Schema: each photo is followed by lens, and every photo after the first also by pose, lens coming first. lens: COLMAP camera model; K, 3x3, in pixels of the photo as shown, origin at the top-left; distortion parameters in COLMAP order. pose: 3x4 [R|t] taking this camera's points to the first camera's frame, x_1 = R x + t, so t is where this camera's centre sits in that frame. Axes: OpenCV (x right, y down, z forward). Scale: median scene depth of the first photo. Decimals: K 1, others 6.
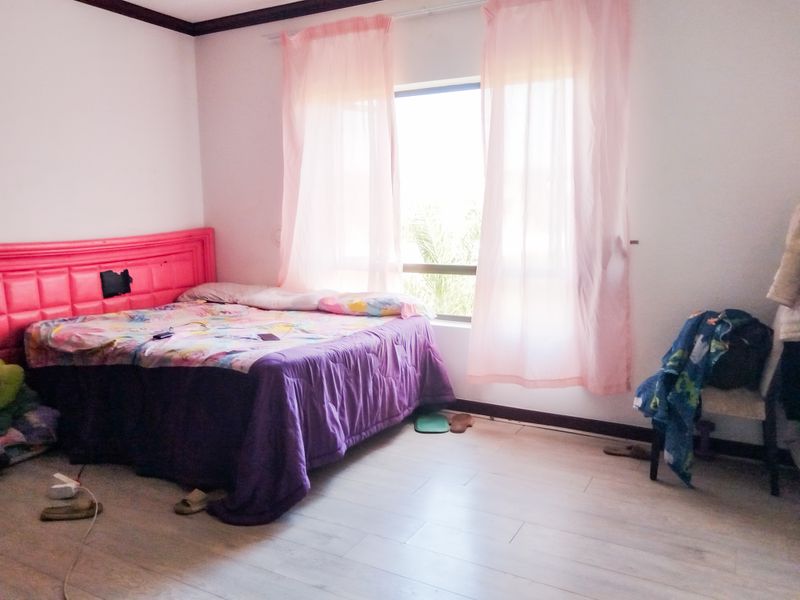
lens RADIAL K [[624.8, 0, 397.6], [0, 624.8, 304.1], [0, 0, 1]] dist [-0.008677, -0.014217]
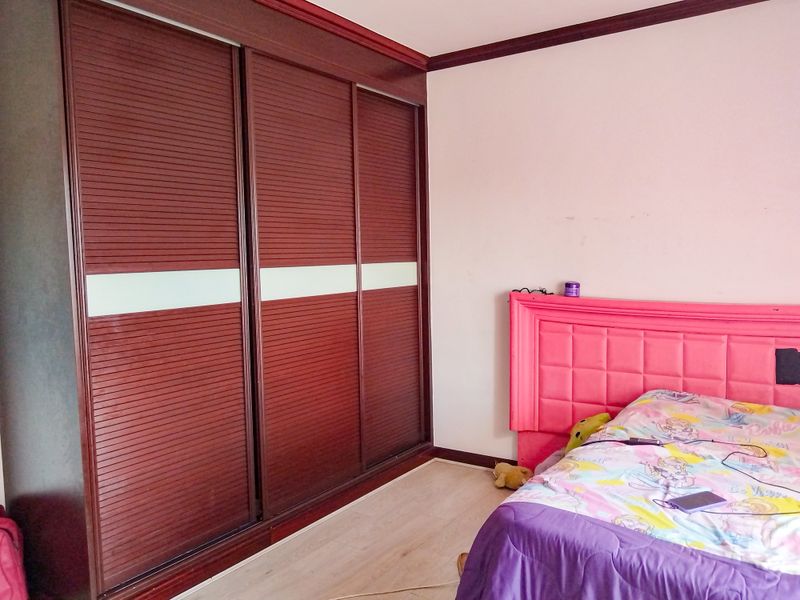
lens RADIAL K [[624.8, 0, 397.6], [0, 624.8, 304.1], [0, 0, 1]] dist [-0.008677, -0.014217]
pose [[-0.097402, 0.087713, -0.991372, 0.319728], [-0.126289, 0.986968, 0.099731, -0.126786], [0.987200, 0.134913, -0.085055, 0.635522]]
